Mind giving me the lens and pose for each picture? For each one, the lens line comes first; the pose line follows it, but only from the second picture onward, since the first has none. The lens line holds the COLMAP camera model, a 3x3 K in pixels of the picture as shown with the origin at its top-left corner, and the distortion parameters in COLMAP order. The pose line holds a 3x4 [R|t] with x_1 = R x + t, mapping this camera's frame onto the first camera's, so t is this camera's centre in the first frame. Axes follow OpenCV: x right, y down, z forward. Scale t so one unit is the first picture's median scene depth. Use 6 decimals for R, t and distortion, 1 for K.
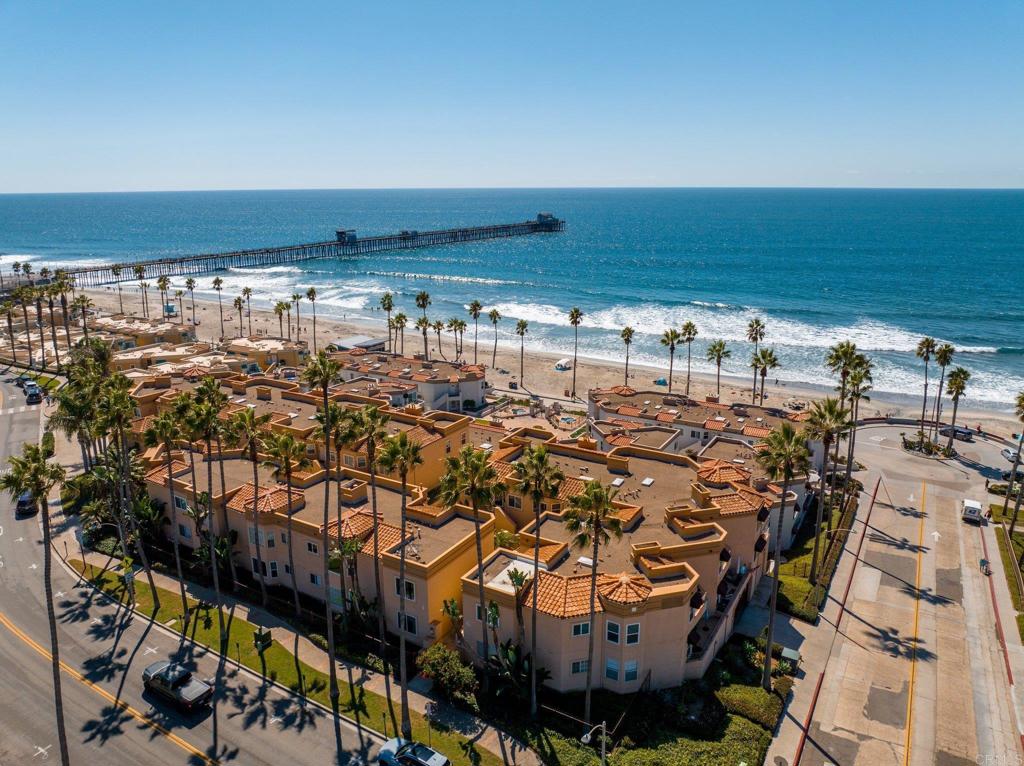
lens RADIAL K [[722.7, 0, 513.7], [0, 722.7, 374.2], [0, 0, 1]] dist [-0.056839, 0.022947]
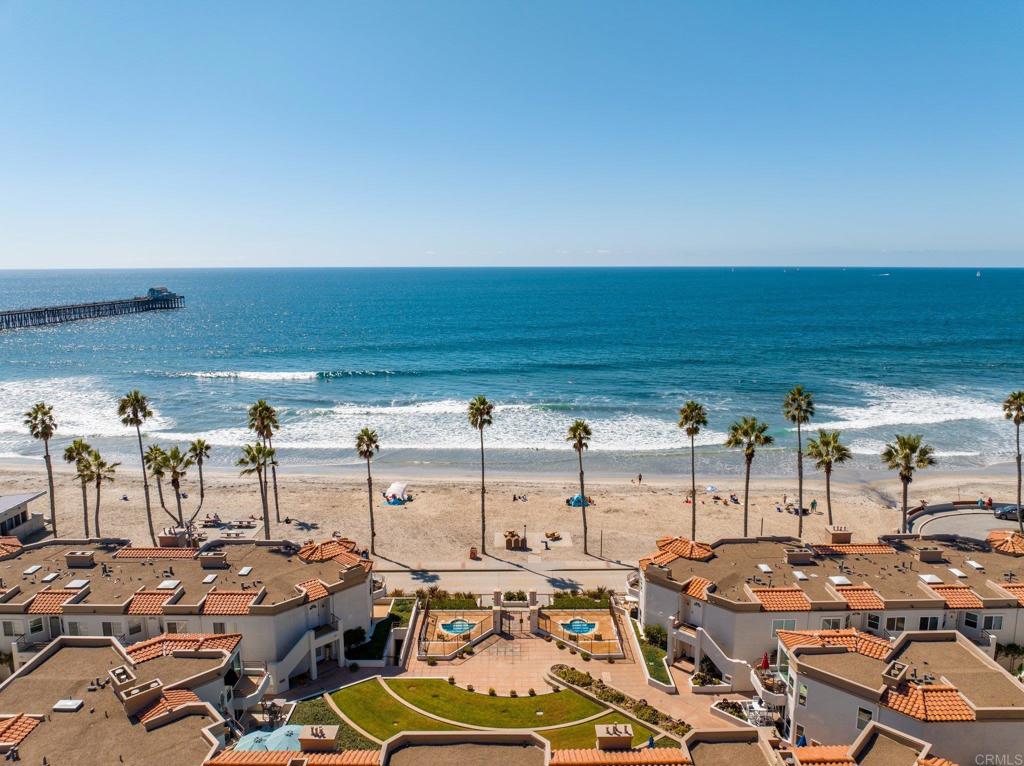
lens RADIAL K [[722.7, 0, 513.8], [0, 722.7, 382.1], [0, 0, 1]] dist [-0.056839, 0.022947]
pose [[0.854394, -0.079697, 0.513478, -0.329464], [0.128857, 0.989799, -0.060782, -0.127168], [-0.503395, 0.118097, 0.855947, 1.003141]]
